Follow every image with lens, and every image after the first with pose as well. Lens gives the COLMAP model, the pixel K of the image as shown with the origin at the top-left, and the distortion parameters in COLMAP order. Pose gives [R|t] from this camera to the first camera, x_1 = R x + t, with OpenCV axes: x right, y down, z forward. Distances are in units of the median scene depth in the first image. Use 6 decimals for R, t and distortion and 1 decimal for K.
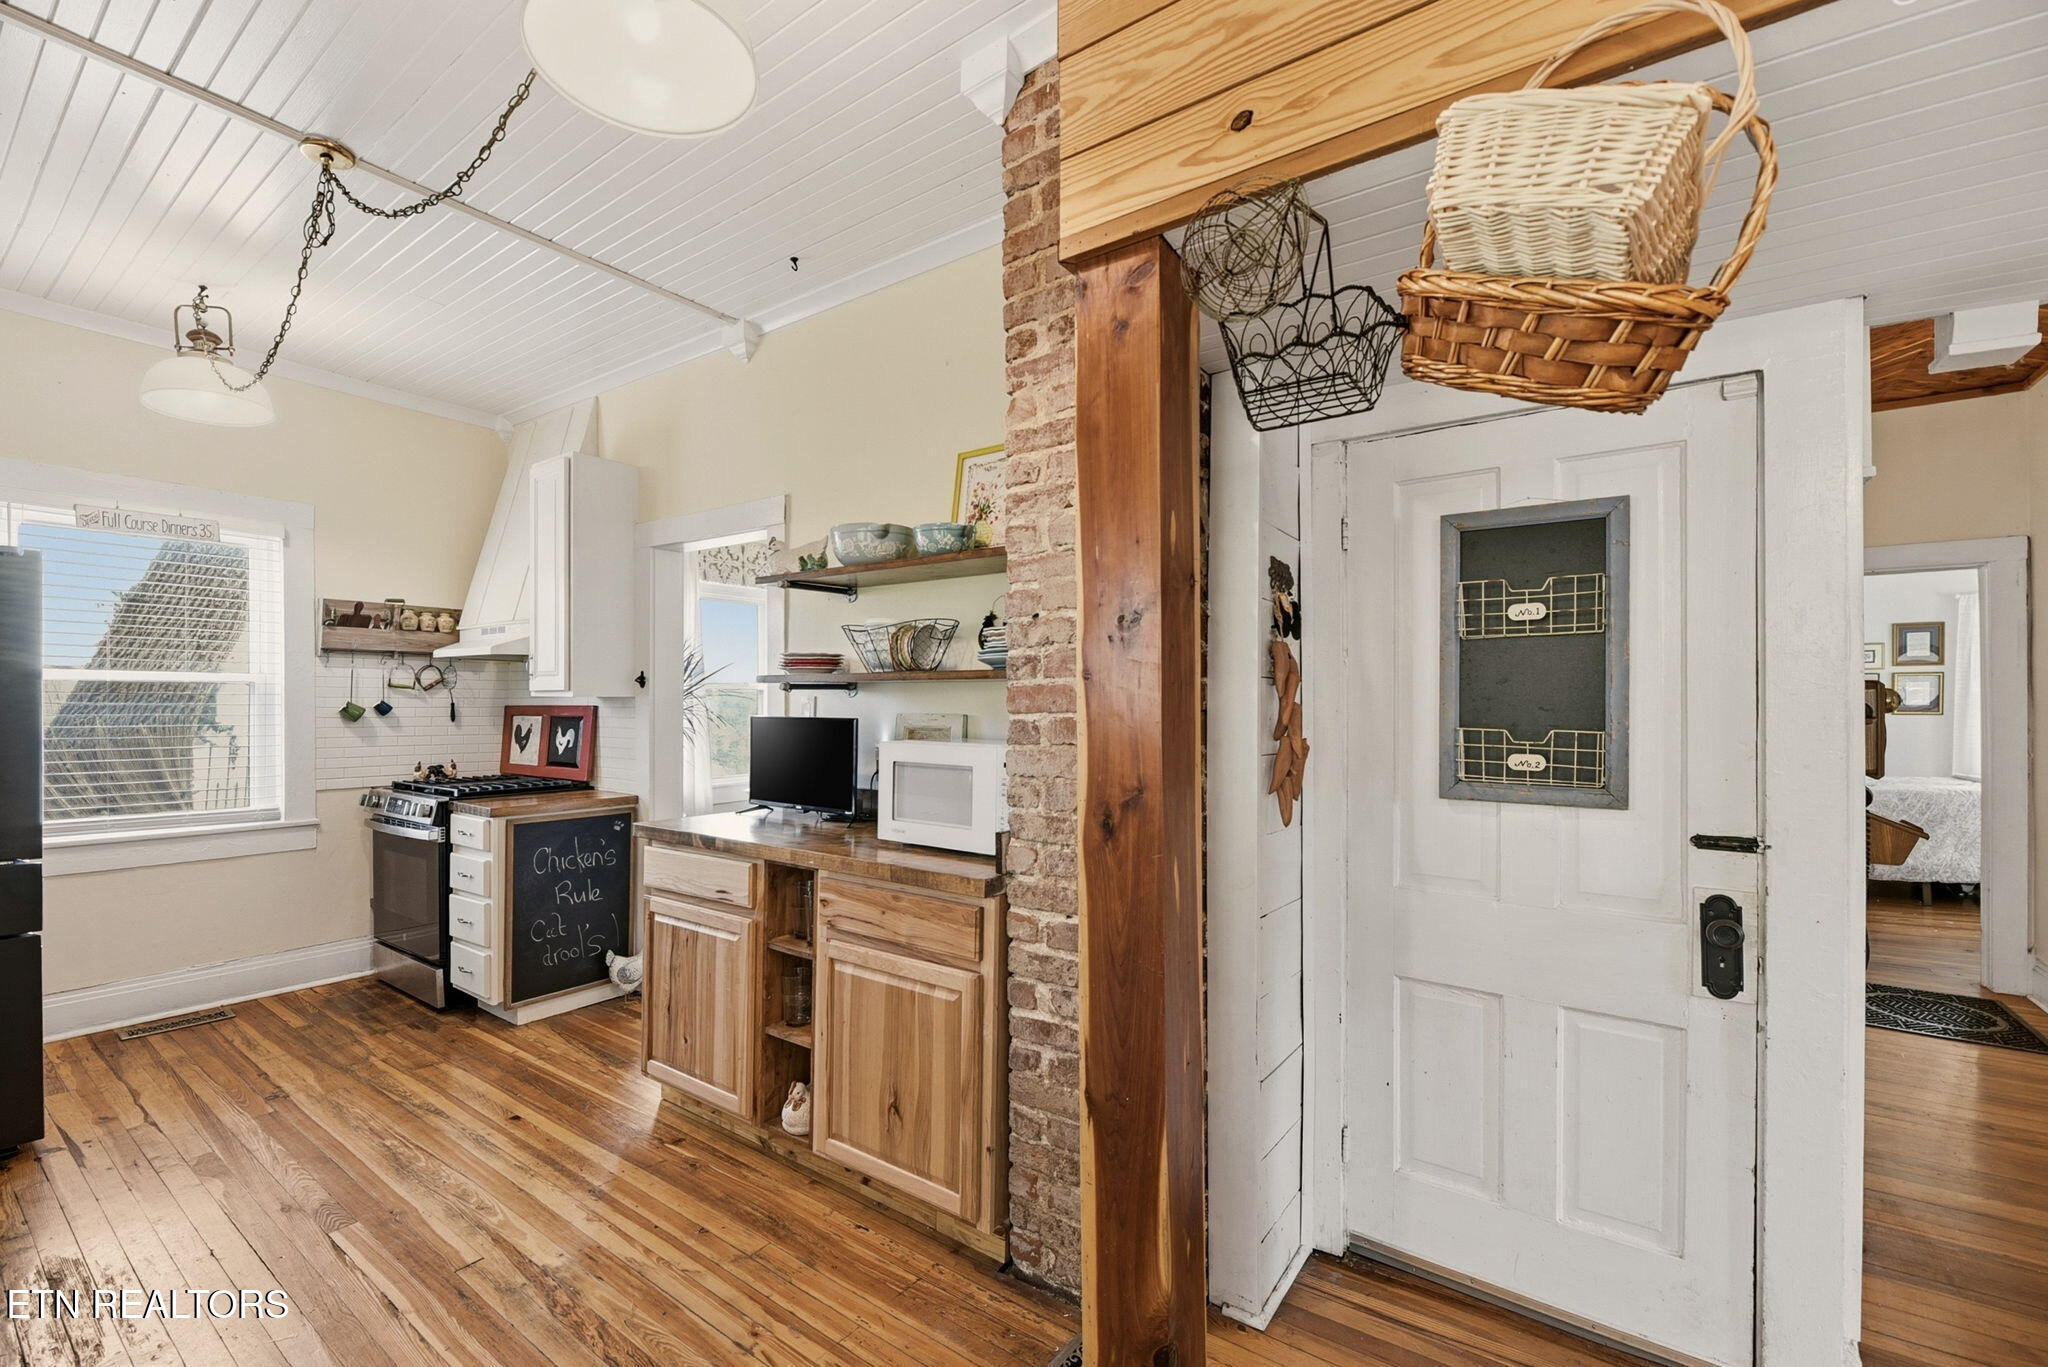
lens RADIAL K [[847.7, 0, 1024.0], [0, 847.7, 683.5], [0, 0, 1]] dist [-0.001771, -0.000169]
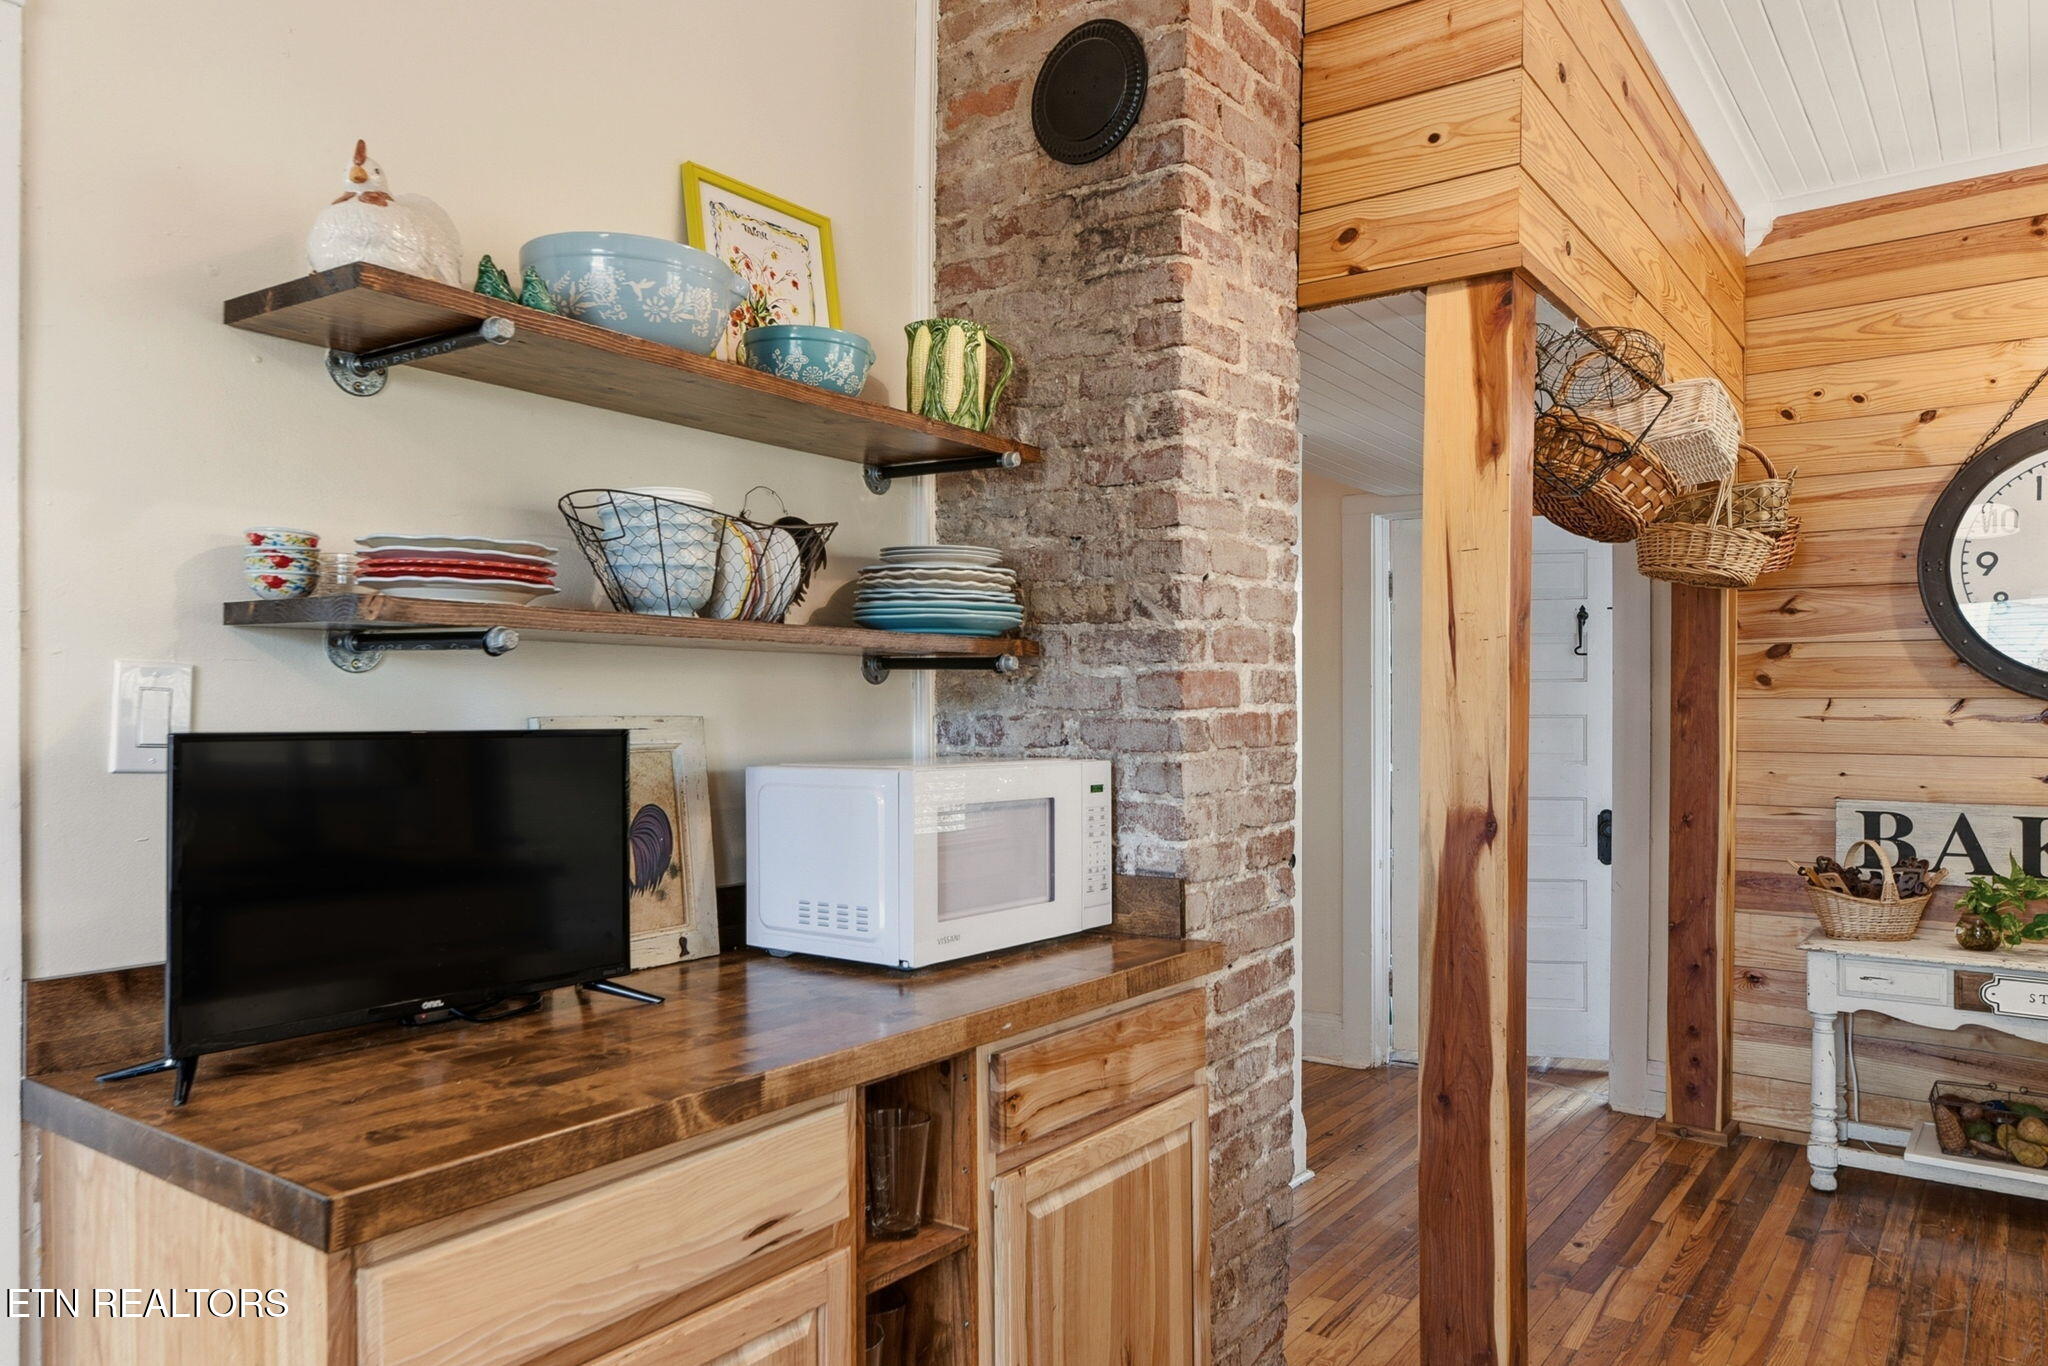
lens RADIAL K [[1304.9, 0, 1024.0], [0, 1304.9, 683.0], [0, 0, 1]] dist [-0.065319, 0.061862]
pose [[0.032023, 0.018426, 0.999317, -1.066475], [-0.022574, 0.999588, -0.017708, 0.034474], [-0.999232, -0.021992, 0.032425, 1.058153]]
